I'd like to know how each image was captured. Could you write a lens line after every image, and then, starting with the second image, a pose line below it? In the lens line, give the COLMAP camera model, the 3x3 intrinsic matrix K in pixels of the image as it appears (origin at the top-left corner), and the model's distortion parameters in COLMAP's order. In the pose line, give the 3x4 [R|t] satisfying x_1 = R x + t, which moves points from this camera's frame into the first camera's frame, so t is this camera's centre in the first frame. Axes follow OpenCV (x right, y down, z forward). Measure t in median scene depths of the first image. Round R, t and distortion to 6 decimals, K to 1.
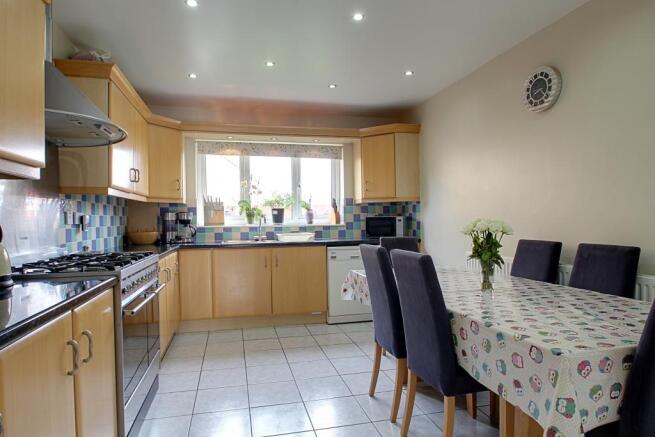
lens RADIAL K [[382.4, 0, 324.0], [0, 382.4, 216.8], [0, 0, 1]] dist [-0.027091, -0.001950]
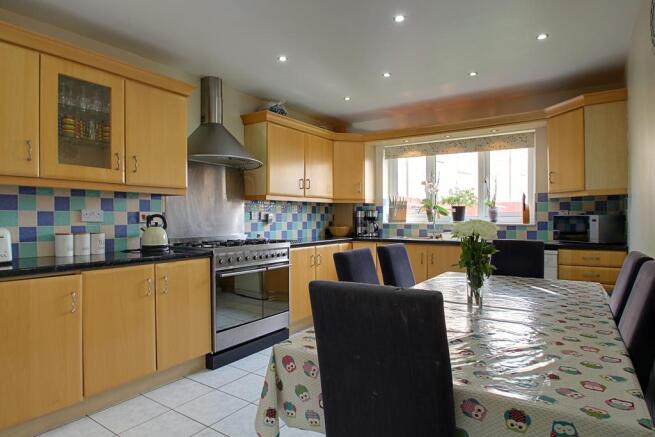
lens RADIAL K [[382.4, 0, 321.2], [0, 382.4, 219.8], [0, 0, 1]] dist [-0.027091, -0.001950]
pose [[0.676402, 0.013138, -0.736415, 0.377102], [-0.001167, 0.999859, 0.016766, -0.003402], [0.736532, -0.010481, 0.676322, 0.087207]]
